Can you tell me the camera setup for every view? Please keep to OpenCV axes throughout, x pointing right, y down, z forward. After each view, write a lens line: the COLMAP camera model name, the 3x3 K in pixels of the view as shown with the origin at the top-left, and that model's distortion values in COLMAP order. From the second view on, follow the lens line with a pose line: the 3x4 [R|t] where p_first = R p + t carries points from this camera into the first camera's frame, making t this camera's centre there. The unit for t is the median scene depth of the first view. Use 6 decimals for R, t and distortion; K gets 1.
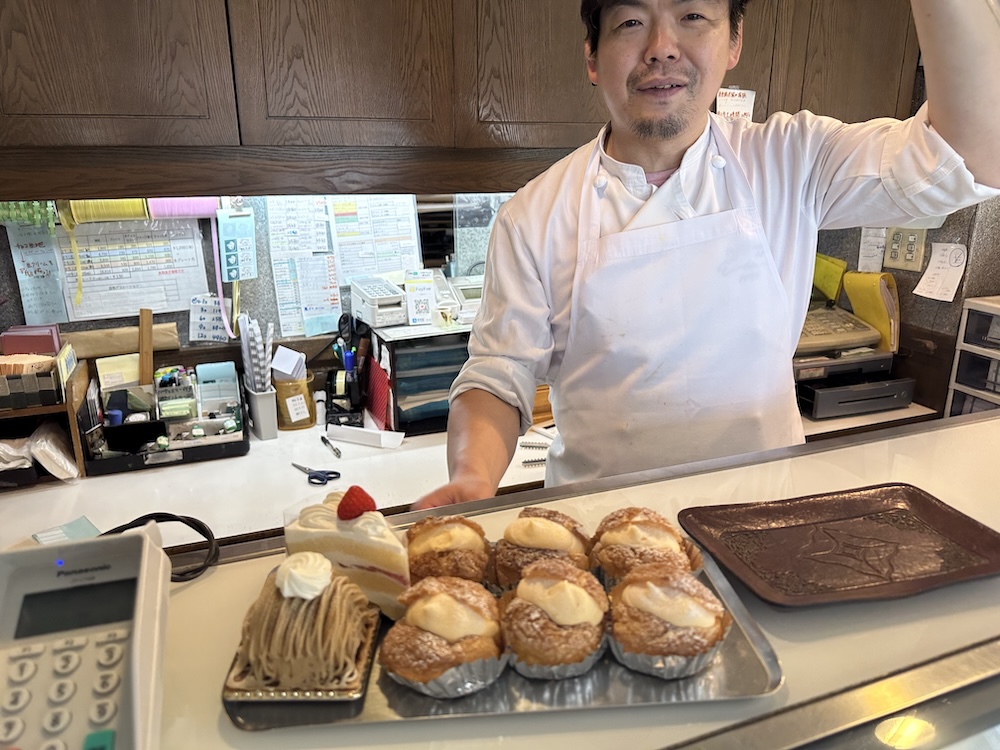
lens RADIAL K [[695.4, 0, 500.0], [0, 695.4, 375.0], [0, 0, 1]] dist [0.185424, -0.436253]
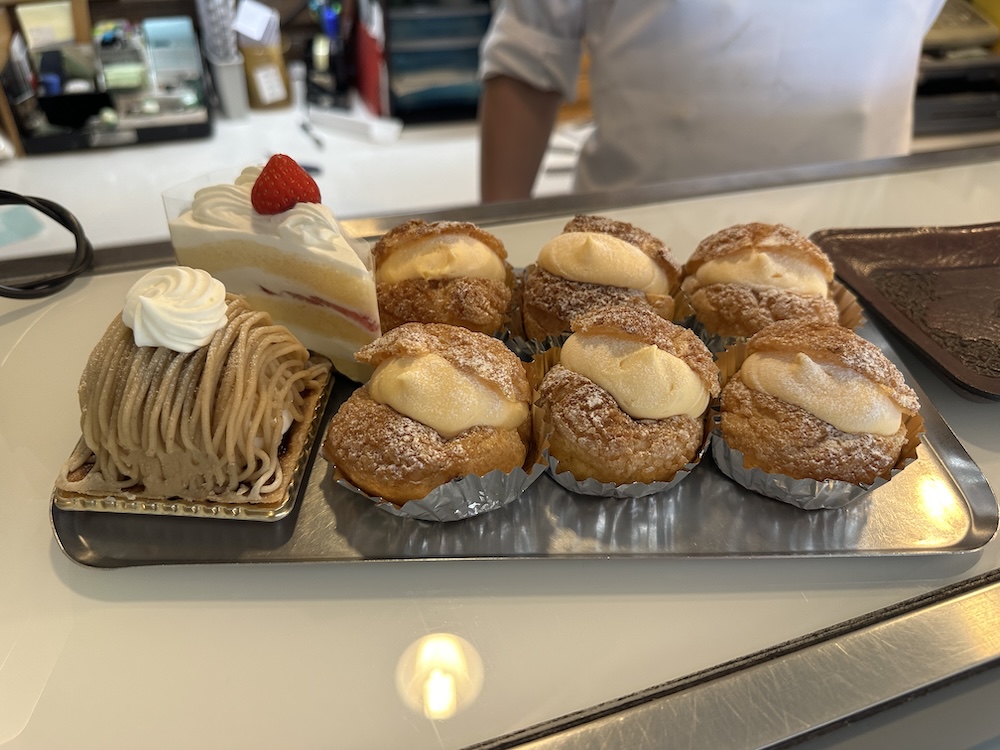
lens RADIAL K [[702.3, 0, 500.0], [0, 702.3, 375.0], [0, 0, 1]] dist [0.076062, -0.099122]
pose [[0.998398, 0.056510, 0.002874, -0.028035], [-0.053291, 0.922033, 0.383426, 0.105277], [0.019018, -0.382965, 0.923567, 0.467732]]
